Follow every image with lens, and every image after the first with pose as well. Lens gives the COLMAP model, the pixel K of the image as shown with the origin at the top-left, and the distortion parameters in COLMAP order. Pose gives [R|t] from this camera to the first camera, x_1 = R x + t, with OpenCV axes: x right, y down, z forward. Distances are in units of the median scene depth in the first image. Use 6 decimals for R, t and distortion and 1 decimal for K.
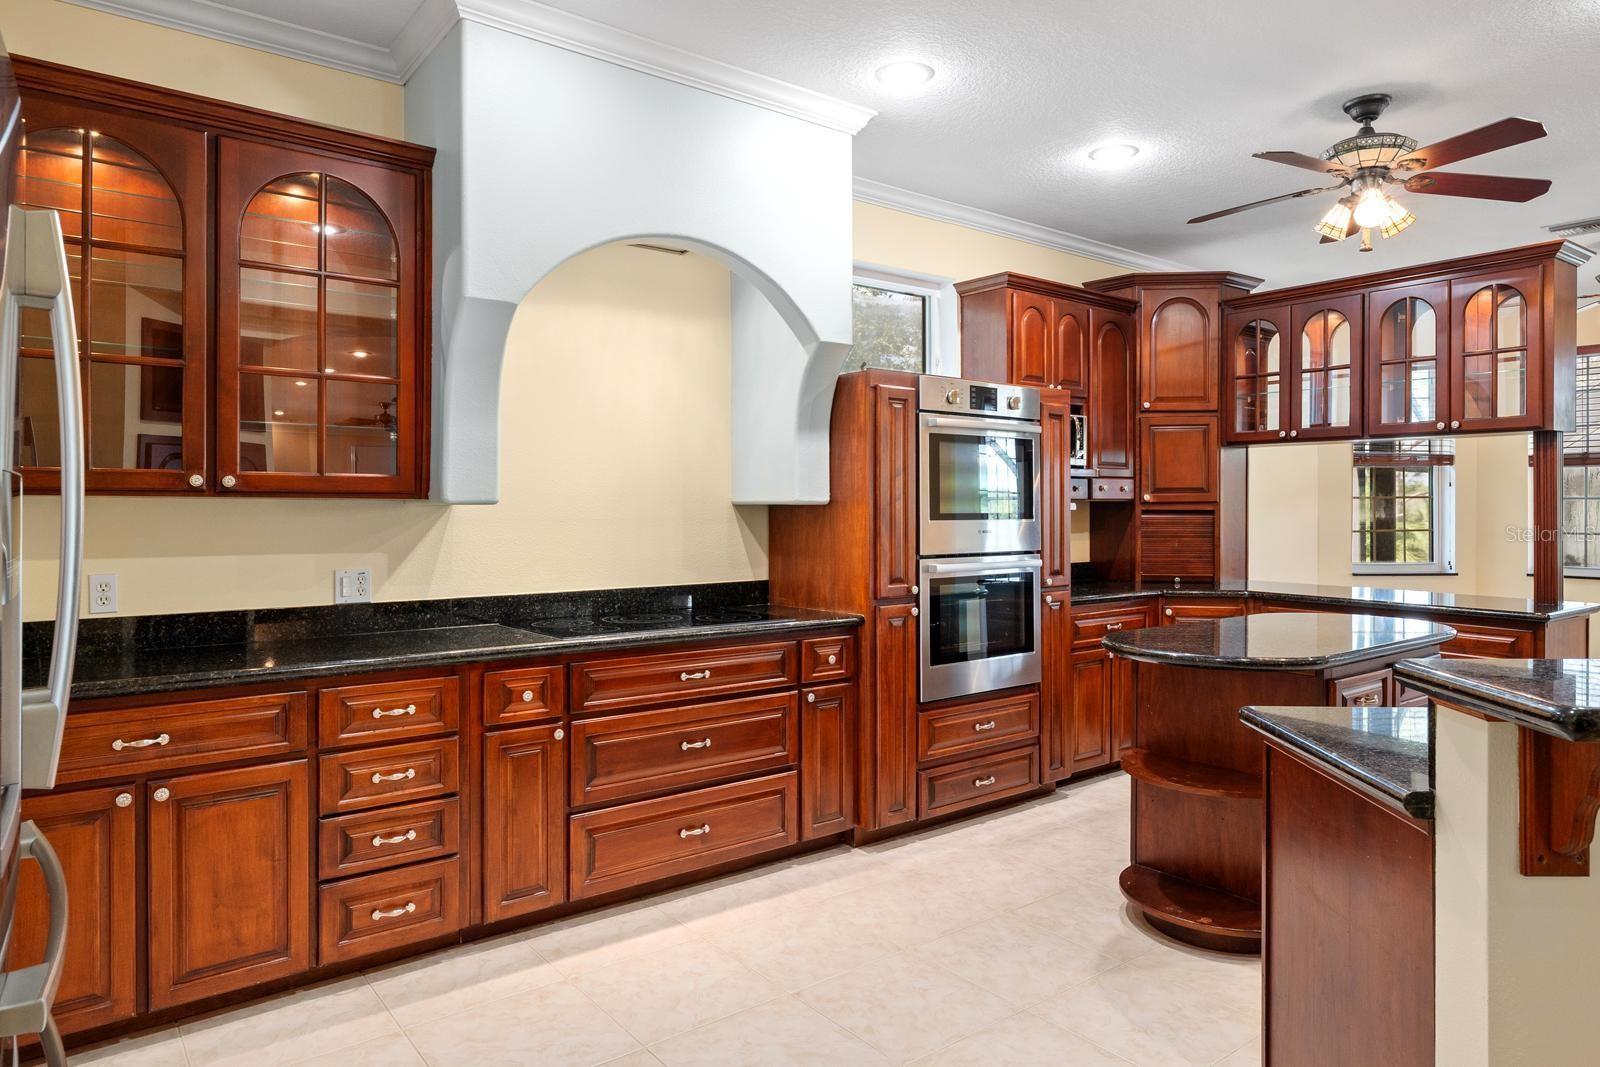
lens RADIAL K [[980.4, 0, 817.7], [0, 980.4, 494.8], [0, 0, 1]] dist [0.019554, -0.000858]
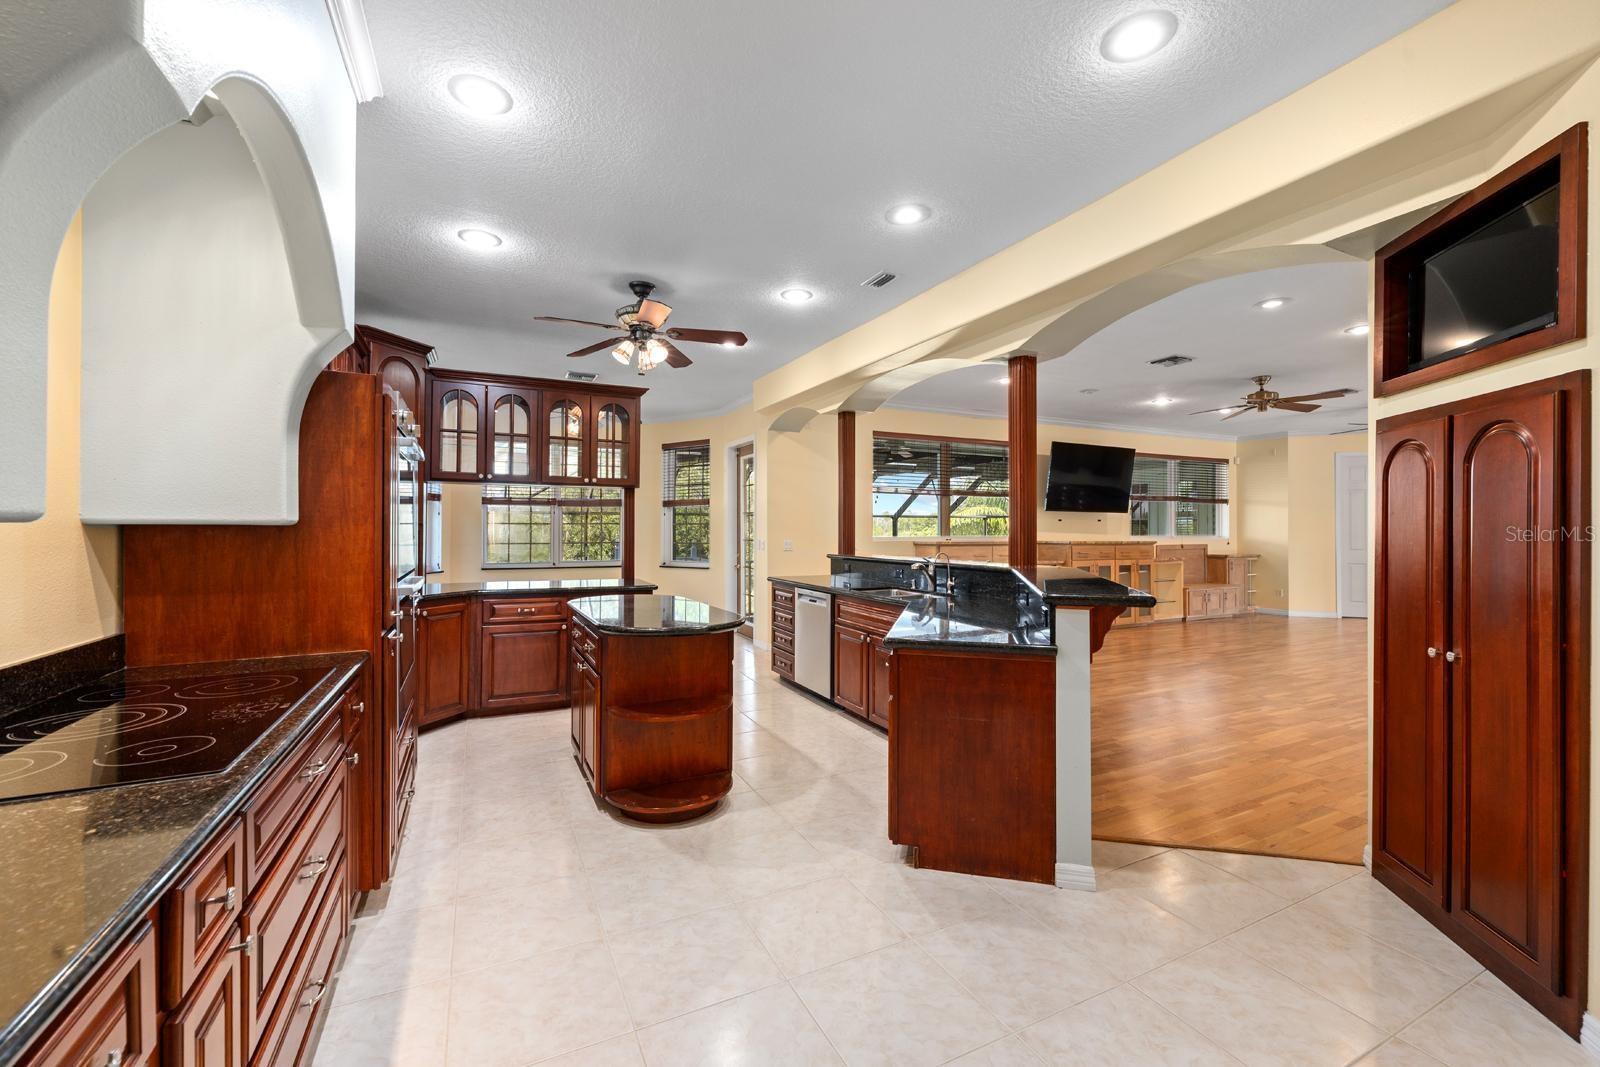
lens RADIAL K [[648.5, 0, 778.7], [0, 648.5, 521.3], [0, 0, 1]] dist [-0.002571, -0.000388]
pose [[0.227341, 0.013653, 0.973720, -0.422417], [-0.017104, 0.999803, -0.010025, 0.005655], [-0.973665, -0.014375, 0.227529, 0.489187]]
